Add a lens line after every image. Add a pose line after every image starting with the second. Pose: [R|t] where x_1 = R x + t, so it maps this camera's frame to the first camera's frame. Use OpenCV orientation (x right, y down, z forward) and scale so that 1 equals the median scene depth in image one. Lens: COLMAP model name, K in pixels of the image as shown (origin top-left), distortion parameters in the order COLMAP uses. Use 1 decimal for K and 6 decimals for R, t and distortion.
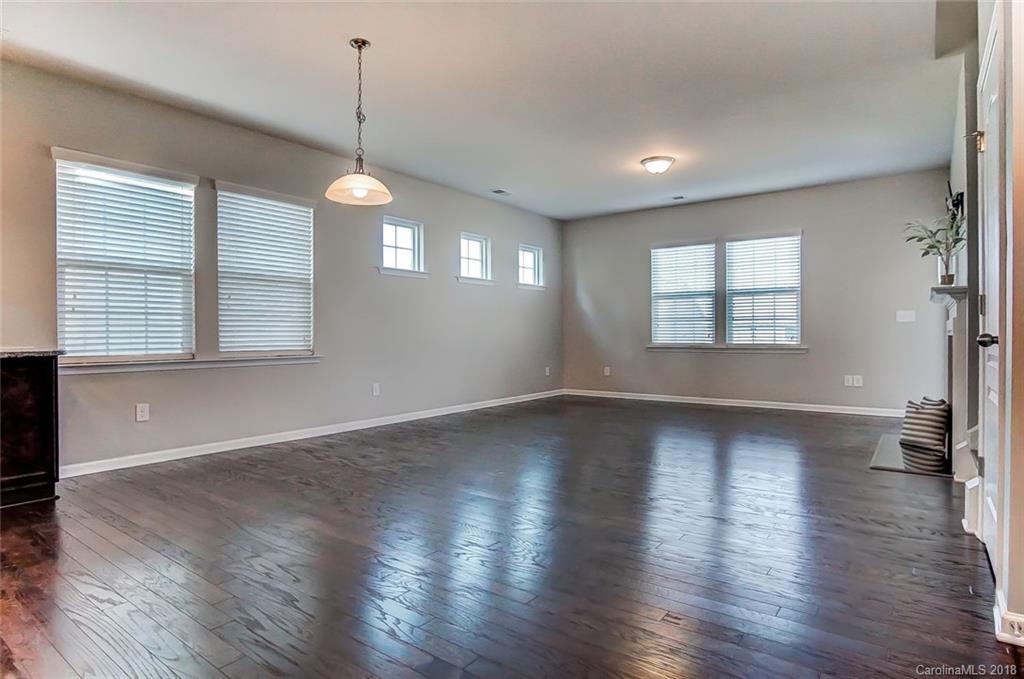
lens RADIAL K [[556.3, 0, 517.9], [0, 556.3, 339.3], [0, 0, 1]] dist [-0.031484, 0.004603]
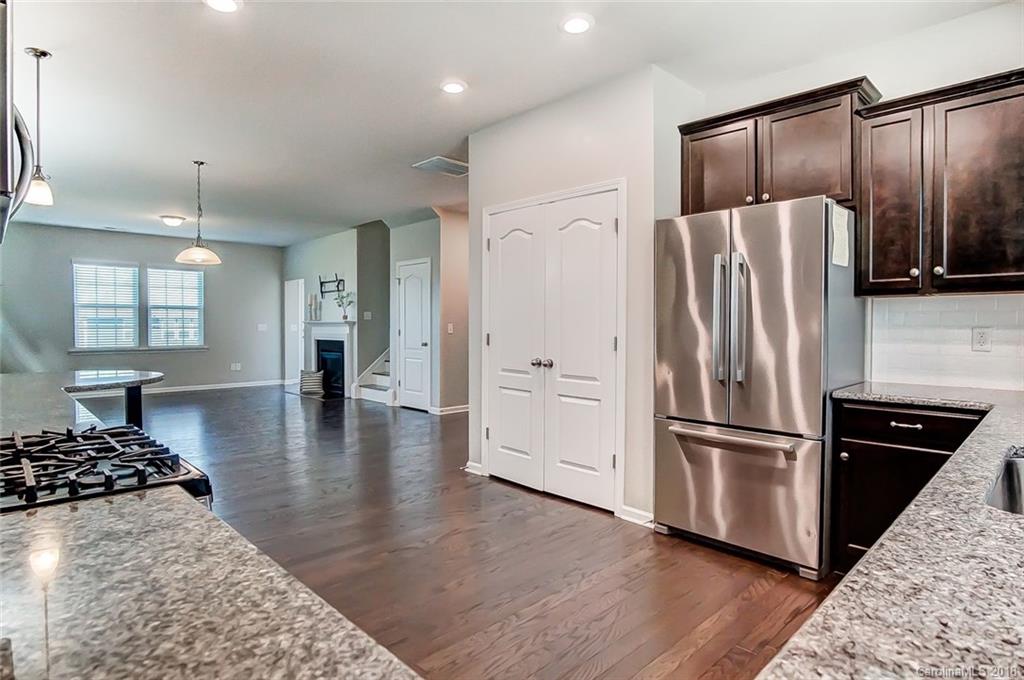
lens RADIAL K [[556.3, 0, 509.1], [0, 556.3, 339.1], [0, 0, 1]] dist [-0.031484, 0.004603]
pose [[0.162388, -0.018193, 0.986559, -0.776876], [0.006339, 0.999829, 0.017395, -0.025749], [-0.986707, 0.003429, 0.162476, -0.055490]]
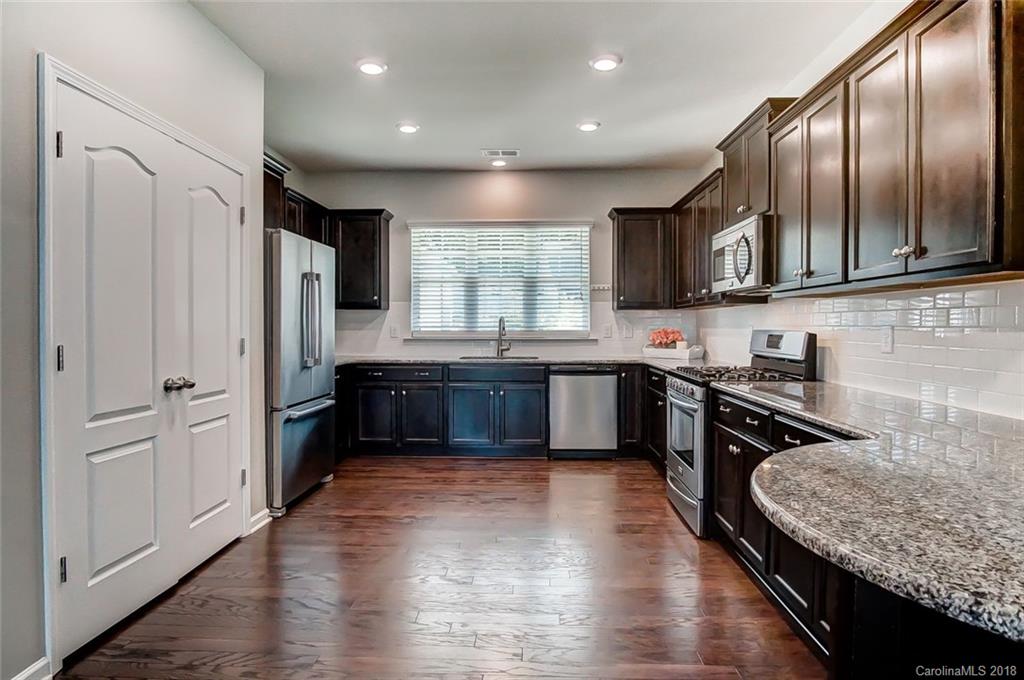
lens RADIAL K [[556.3, 0, 517.7], [0, 556.3, 335.5], [0, 0, 1]] dist [-0.031484, 0.004603]
pose [[-0.816147, 0.014446, -0.577664, -0.231069], [-0.004049, 0.999520, 0.030716, -0.035207], [0.577830, 0.027407, -0.815697, 0.392668]]
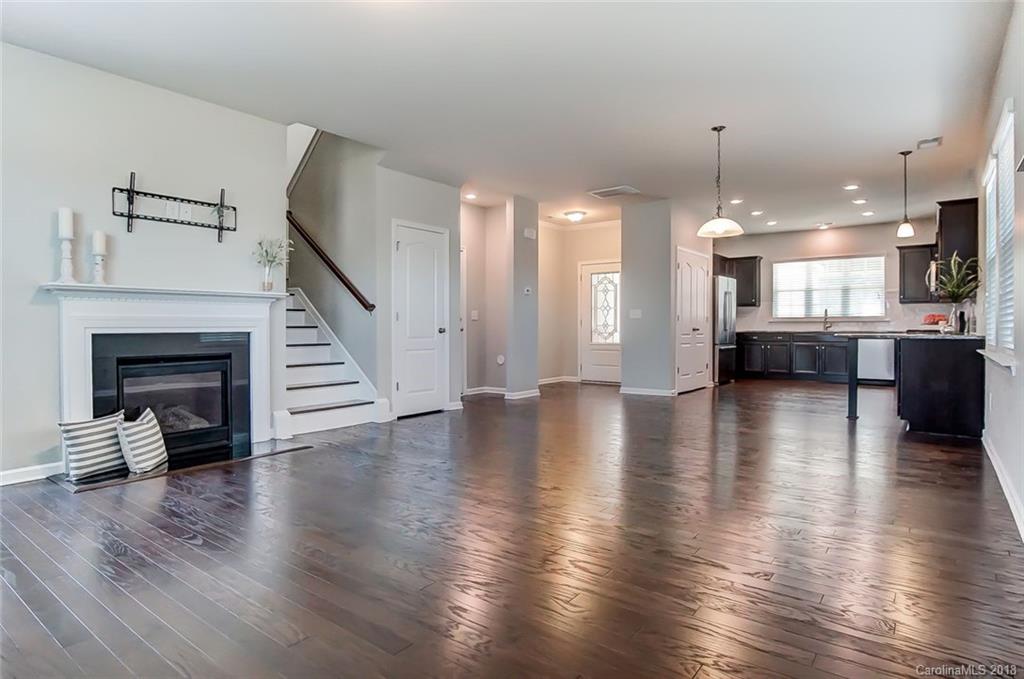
lens RADIAL K [[556.3, 0, 504.9], [0, 556.3, 336.2], [0, 0, 1]] dist [-0.031484, 0.004603]
pose [[-0.999593, 0.004707, 0.028124, 0.104031], [0.005564, 0.999520, 0.030482, -0.015771], [-0.027967, 0.030626, -0.999140, 1.140463]]
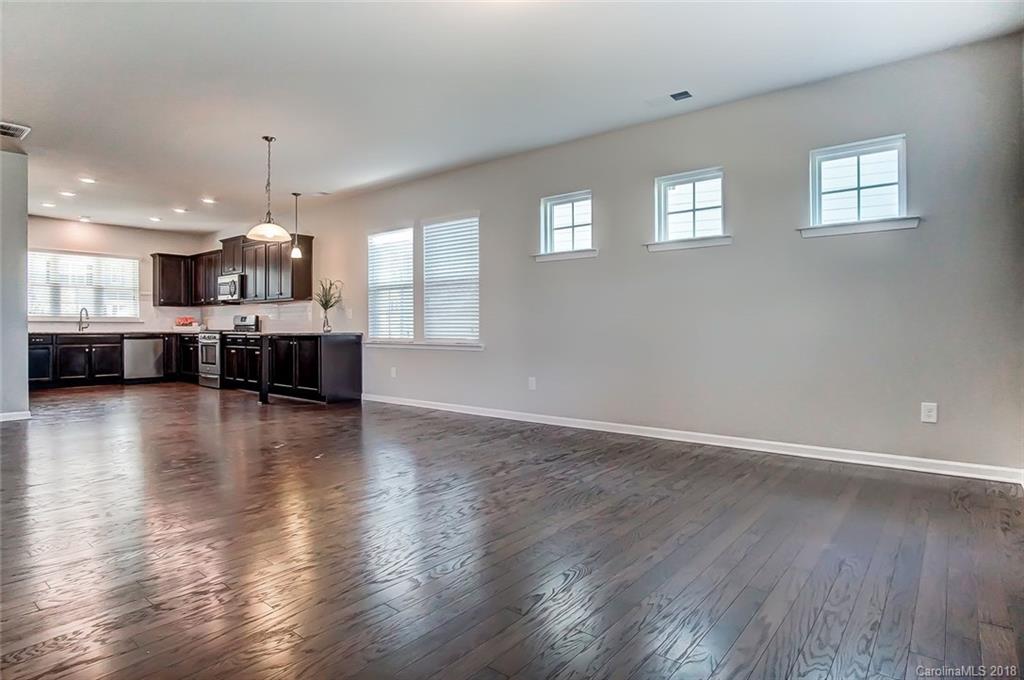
lens RADIAL K [[556.3, 0, 514.6], [0, 556.3, 330.5], [0, 0, 1]] dist [-0.031484, 0.004603]
pose [[-0.034437, 0.005946, -0.999389, 0.563606], [-0.011025, 0.999919, 0.006329, -0.005280], [0.999346, 0.011236, -0.034368, 0.799847]]
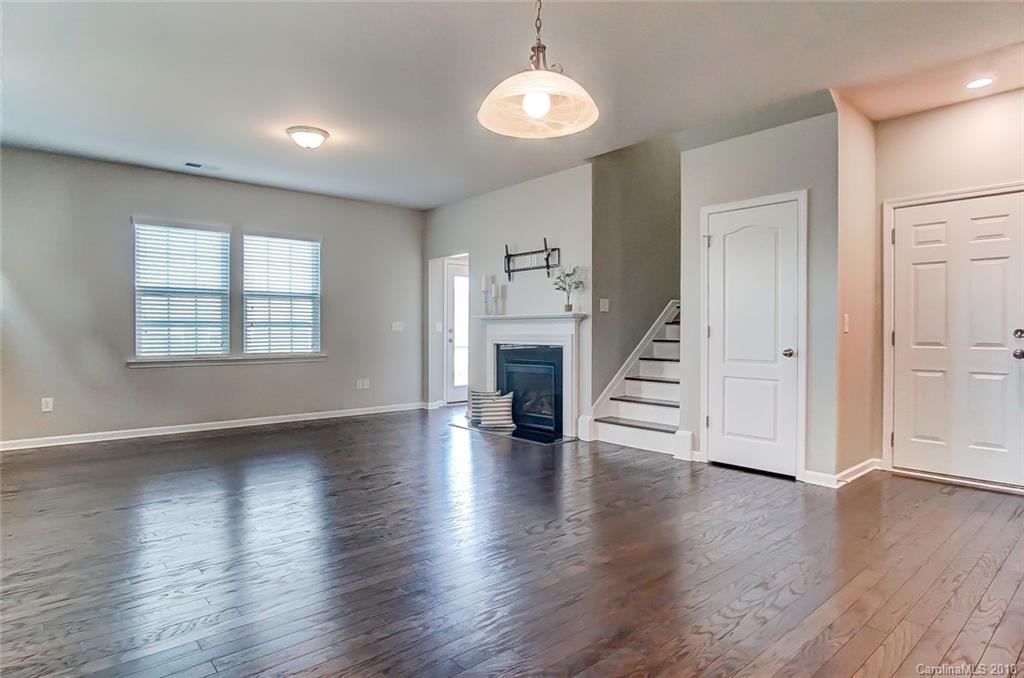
lens RADIAL K [[558.2, 0, 514.1], [0, 558.2, 340.1], [0, 0, 1]] dist [-0.031225, 0.003099]
pose [[0.202259, -0.012427, 0.979253, -0.375657], [0.007561, 0.999909, 0.011127, -0.020106], [-0.979303, 0.005154, 0.202334, 0.428747]]
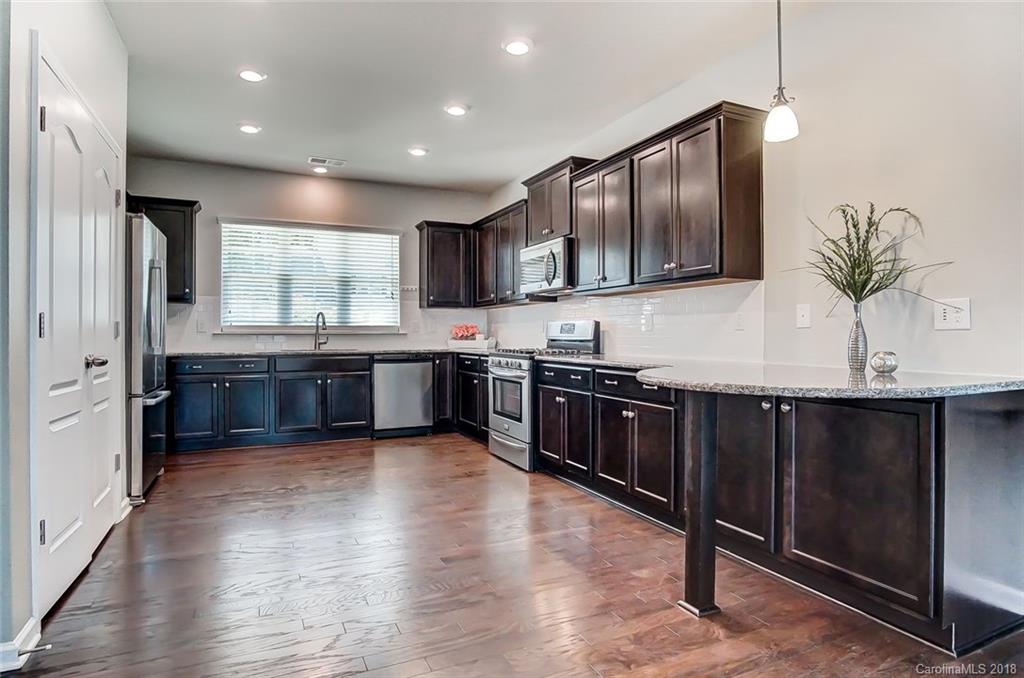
lens RADIAL K [[558.2, 0, 508.8], [0, 558.2, 333.1], [0, 0, 1]] dist [-0.031225, 0.003099]
pose [[-0.466481, 0.002321, -0.884528, -0.068807], [-0.007932, 0.999945, 0.006807, -0.015238], [0.884496, 0.010192, -0.466437, 0.380679]]
